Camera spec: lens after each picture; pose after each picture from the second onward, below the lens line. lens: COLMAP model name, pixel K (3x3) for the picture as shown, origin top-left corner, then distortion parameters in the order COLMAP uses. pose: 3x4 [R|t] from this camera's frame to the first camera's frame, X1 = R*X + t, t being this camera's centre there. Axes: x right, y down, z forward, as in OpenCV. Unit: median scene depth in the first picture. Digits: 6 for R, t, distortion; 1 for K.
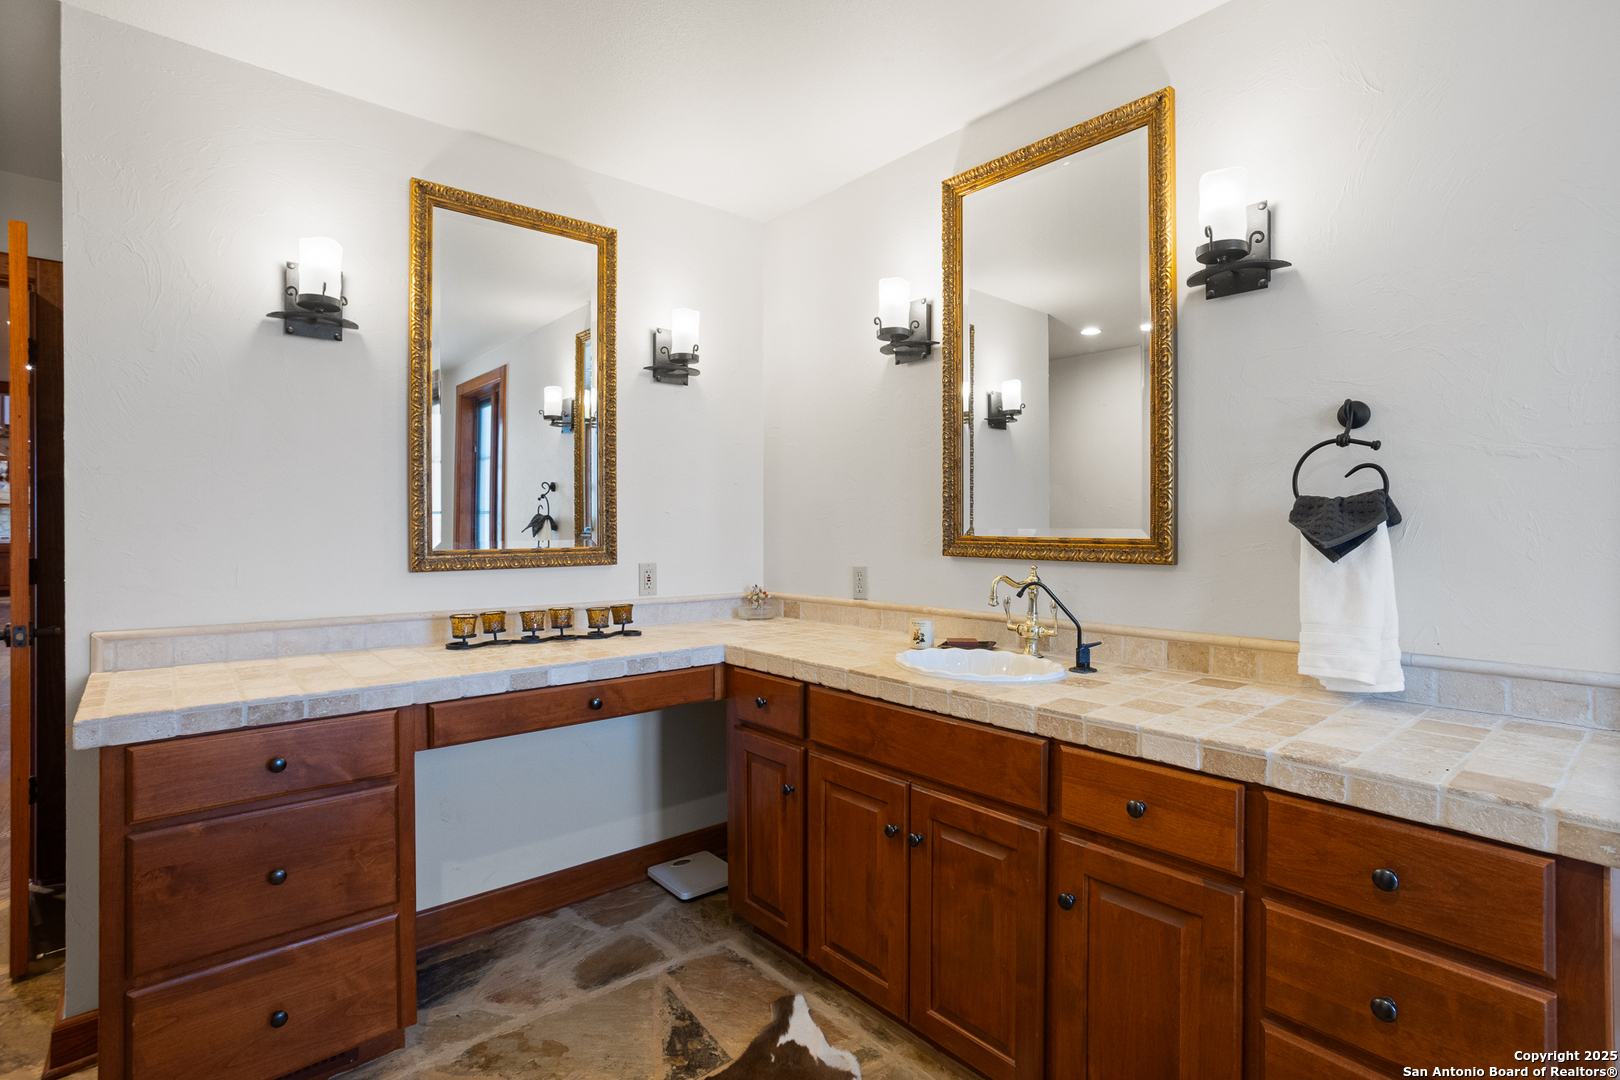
lens RADIAL K [[788.0, 0, 814.6], [0, 788.0, 523.4], [0, 0, 1]] dist [-0.037408, 0.020246]
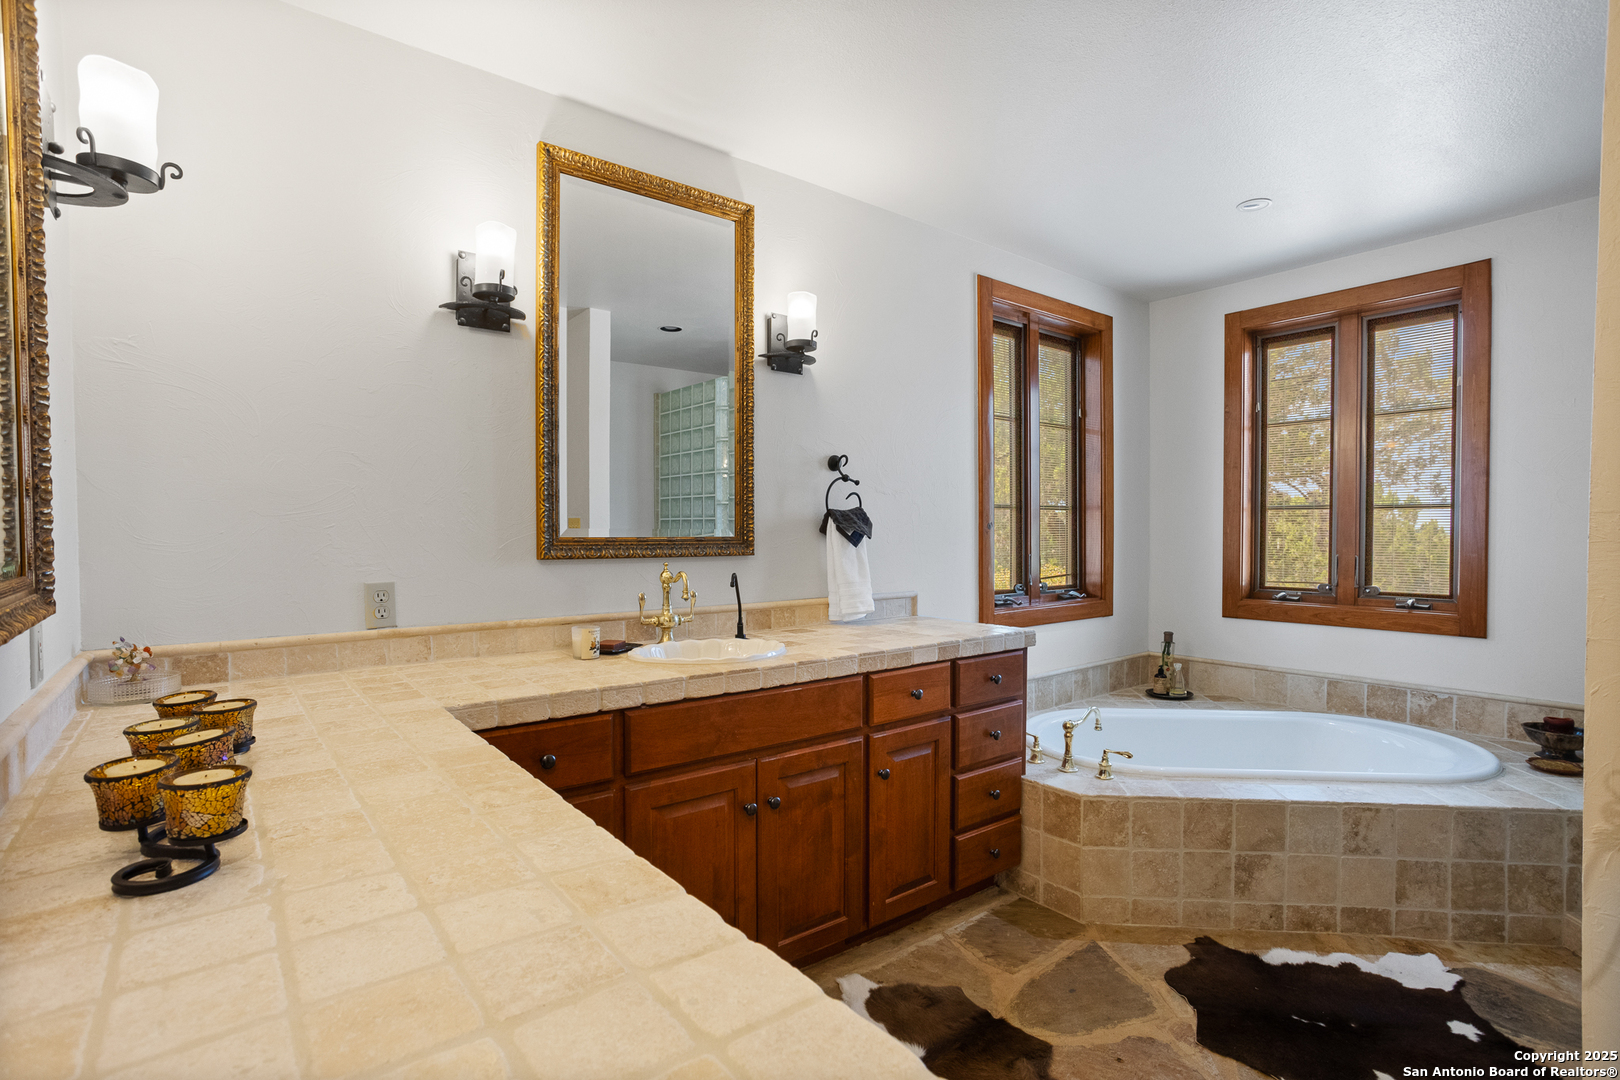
lens RADIAL K [[788.0, 0, 803.5], [0, 788.0, 547.3], [0, 0, 1]] dist [-0.037408, 0.020246]
pose [[0.048808, -0.022877, 0.998546, -0.973564], [-0.001994, 0.999733, 0.023002, 0.007751], [-0.998806, -0.003114, 0.048749, 0.883141]]
